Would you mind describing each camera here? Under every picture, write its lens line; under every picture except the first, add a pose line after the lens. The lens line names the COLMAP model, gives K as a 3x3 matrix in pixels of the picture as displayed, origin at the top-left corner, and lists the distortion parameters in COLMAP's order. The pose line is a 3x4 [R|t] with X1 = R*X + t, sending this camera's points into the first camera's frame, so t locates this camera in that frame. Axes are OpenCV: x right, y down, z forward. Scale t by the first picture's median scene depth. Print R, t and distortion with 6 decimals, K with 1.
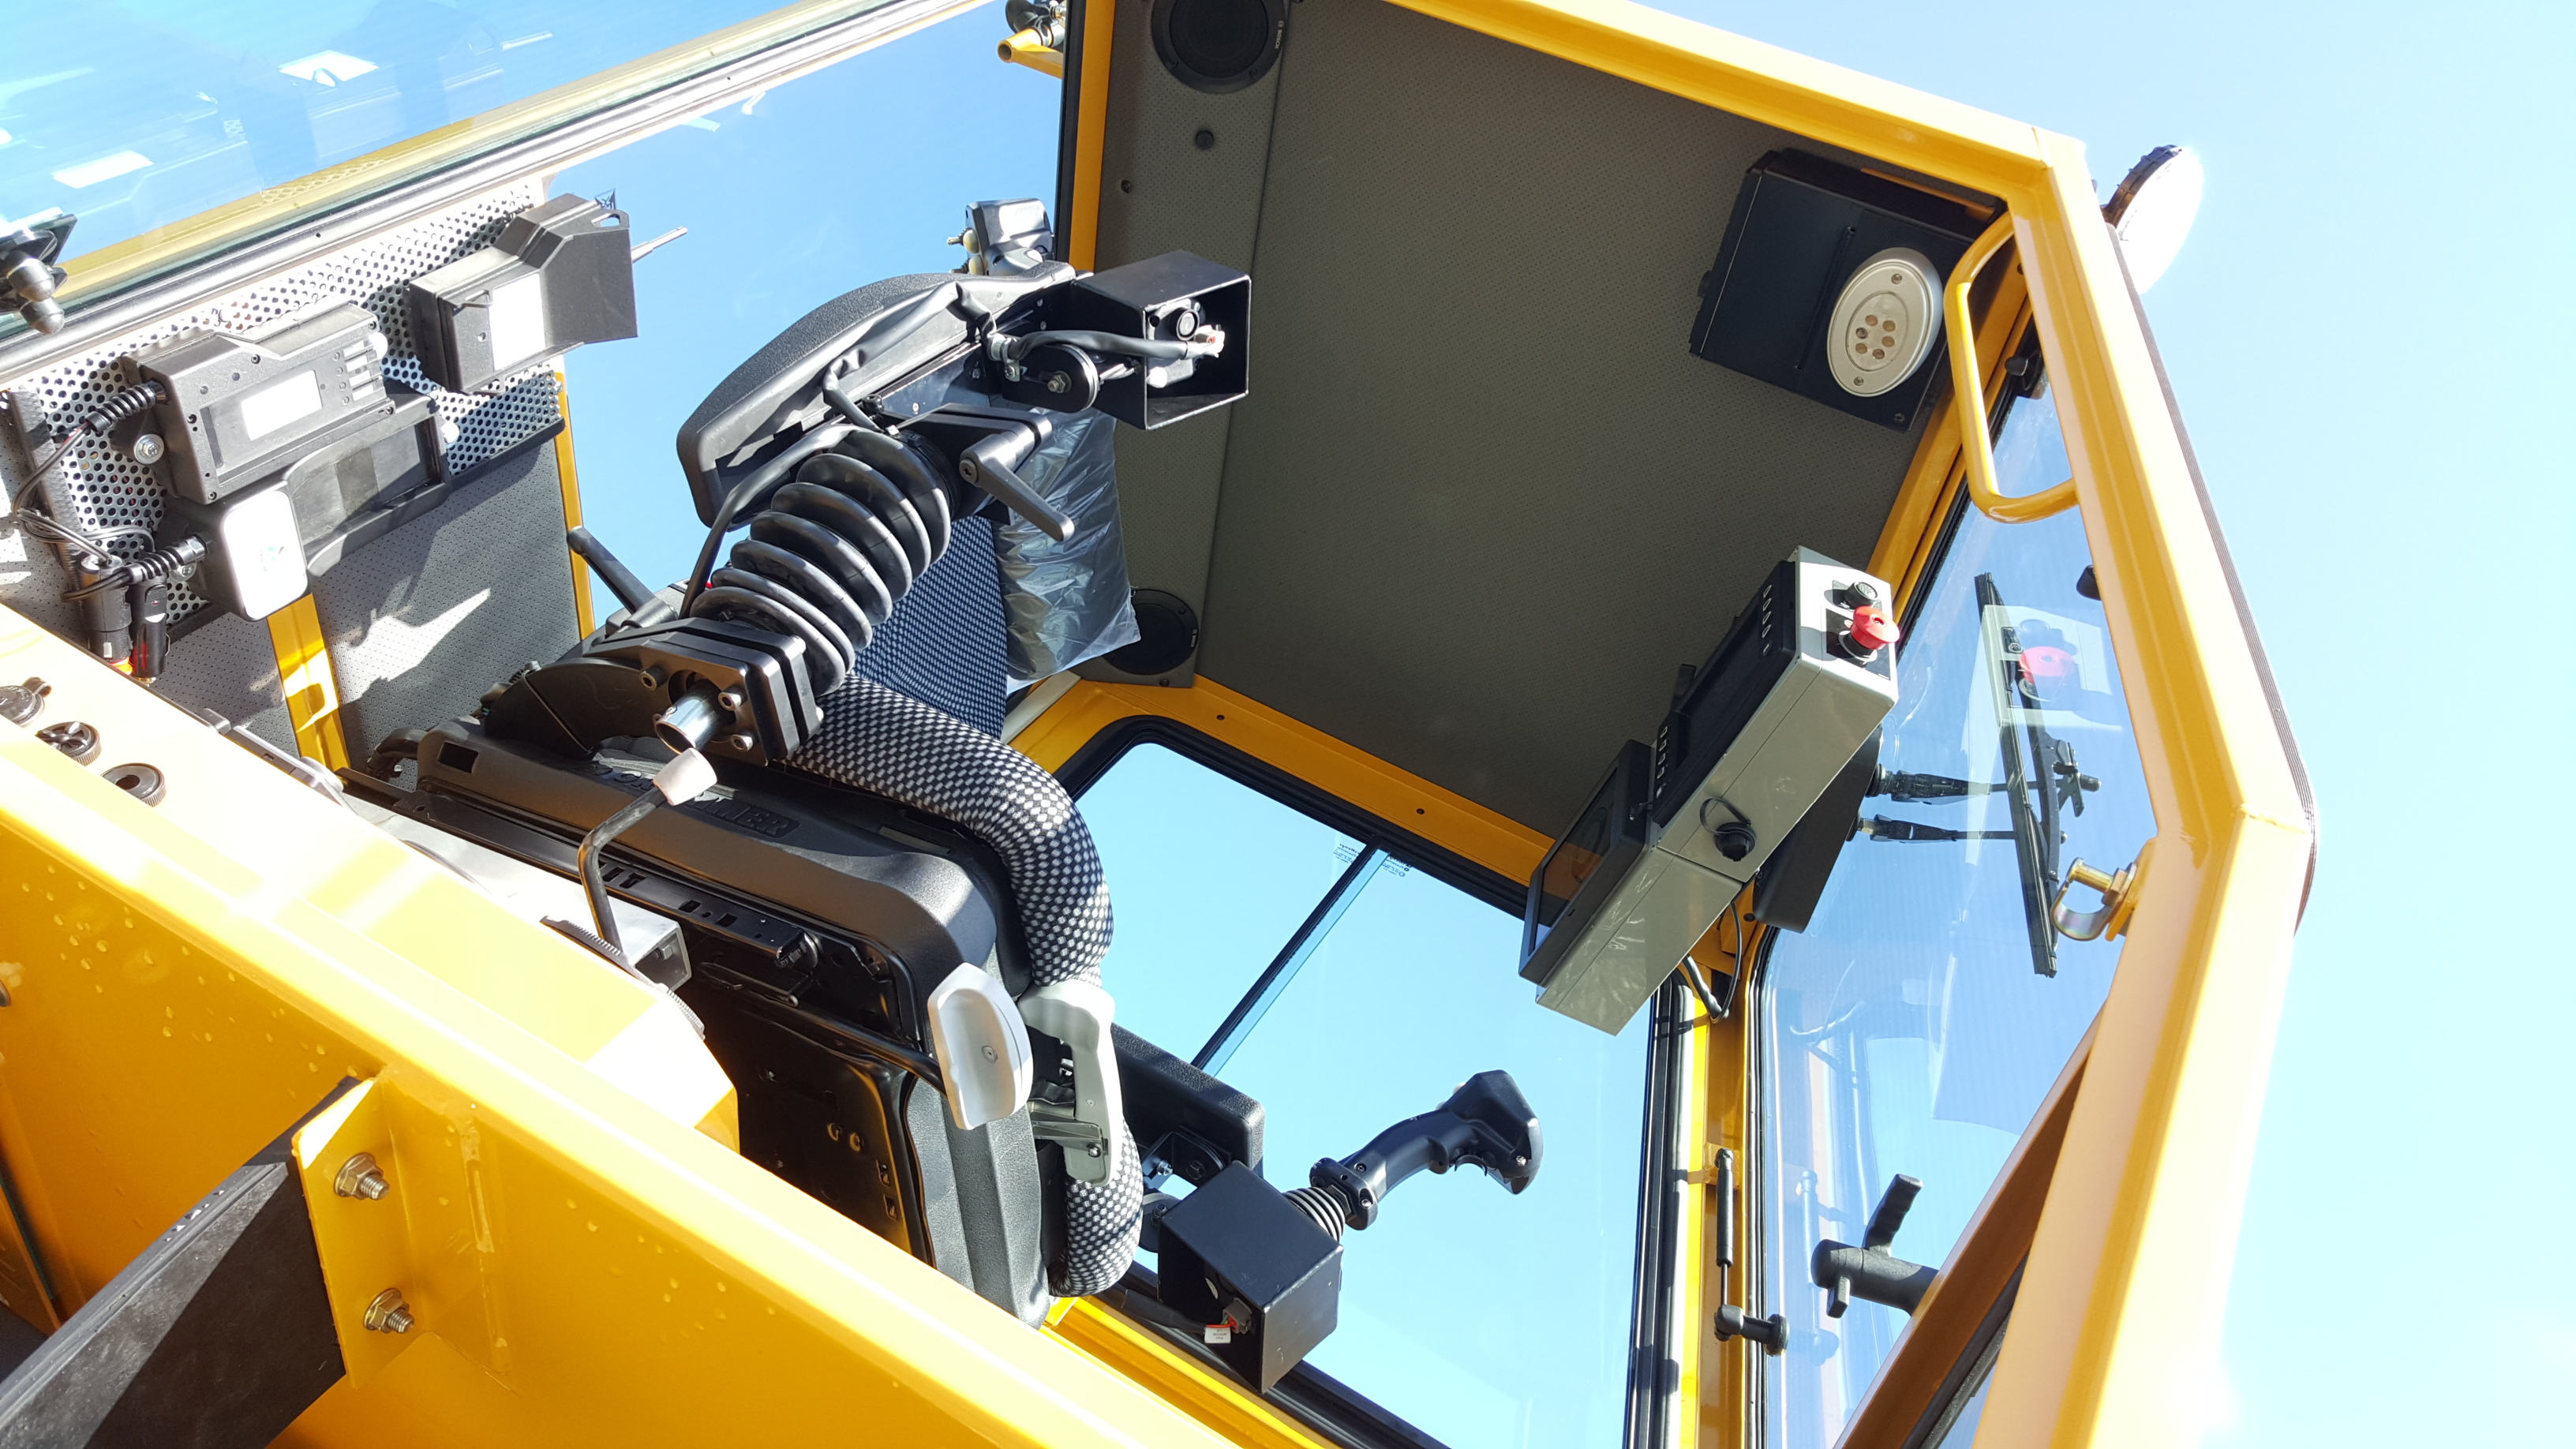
lens RADIAL K [[1956.4, 0, 1281.5], [0, 1956.4, 733.4], [0, 0, 1]] dist [0.180761, -0.322338]
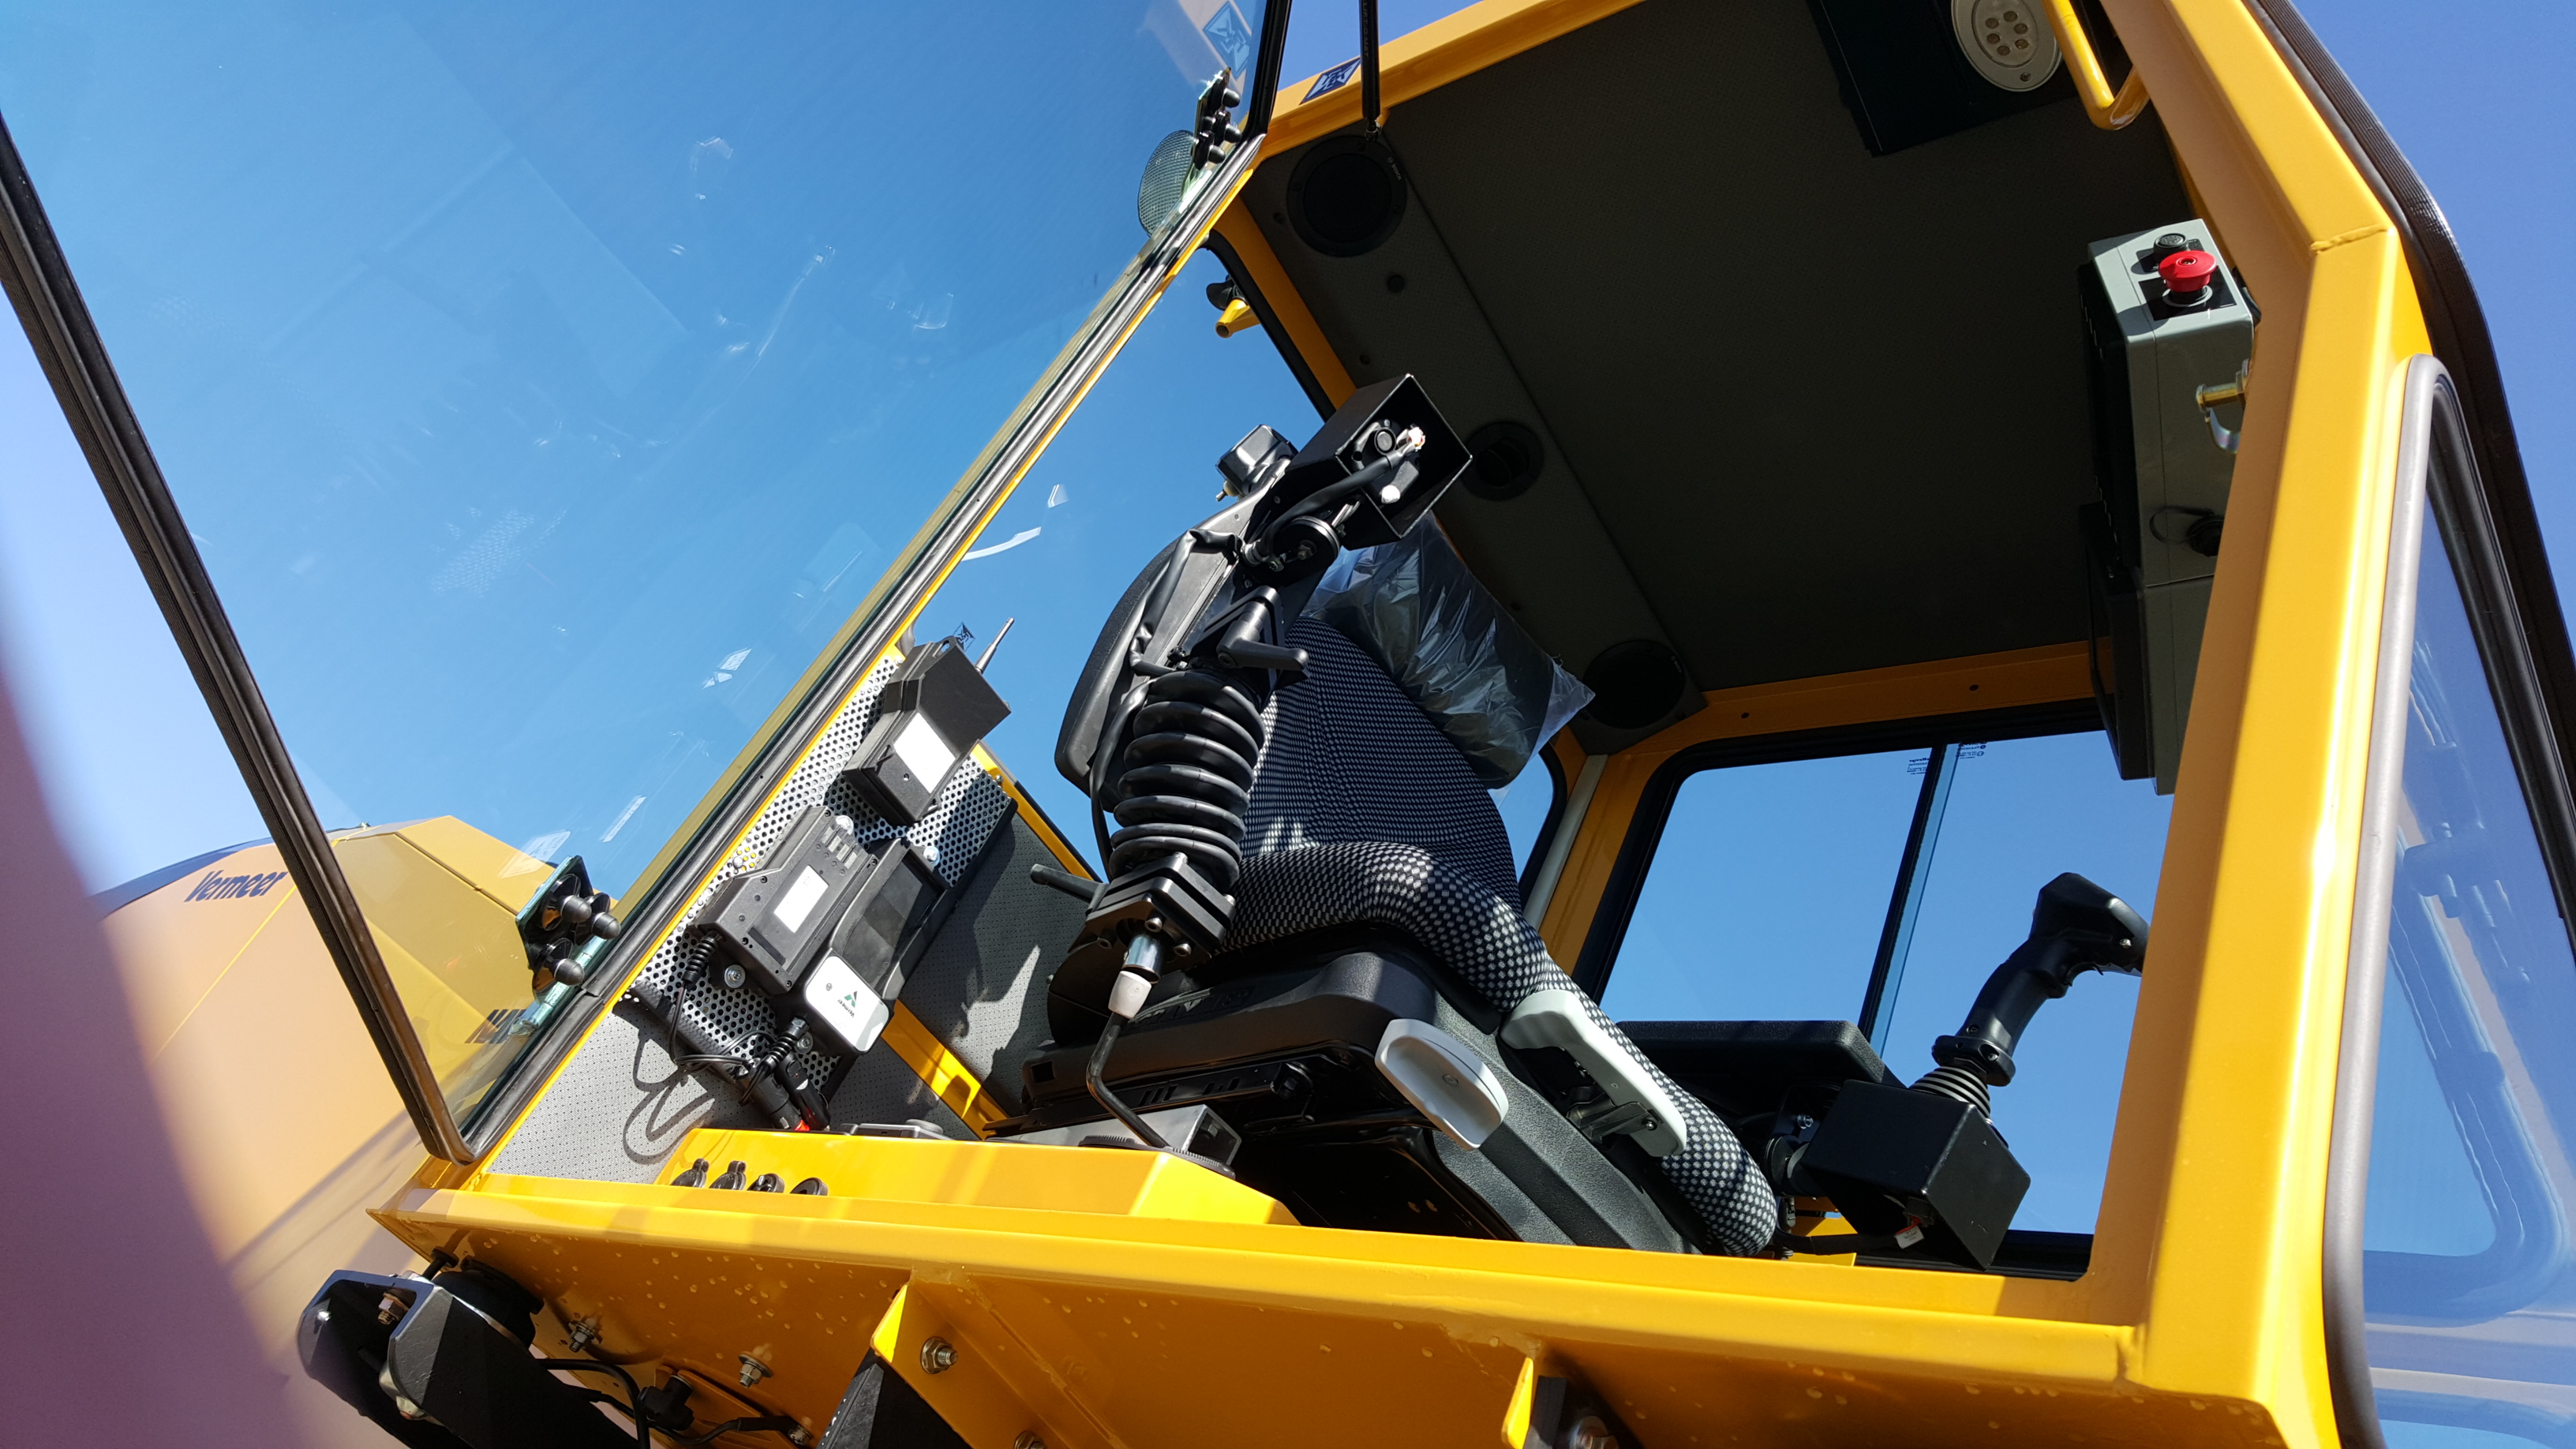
lens RADIAL K [[1963.5, 0, 1215.1], [0, 1963.5, 721.5], [0, 0, 1]] dist [0.160559, -0.333086]
pose [[0.769923, -0.533354, -0.350360, 0.214081], [0.493099, 0.845745, -0.203885, 0.126184], [0.405058, -0.015786, 0.914155, -0.082289]]
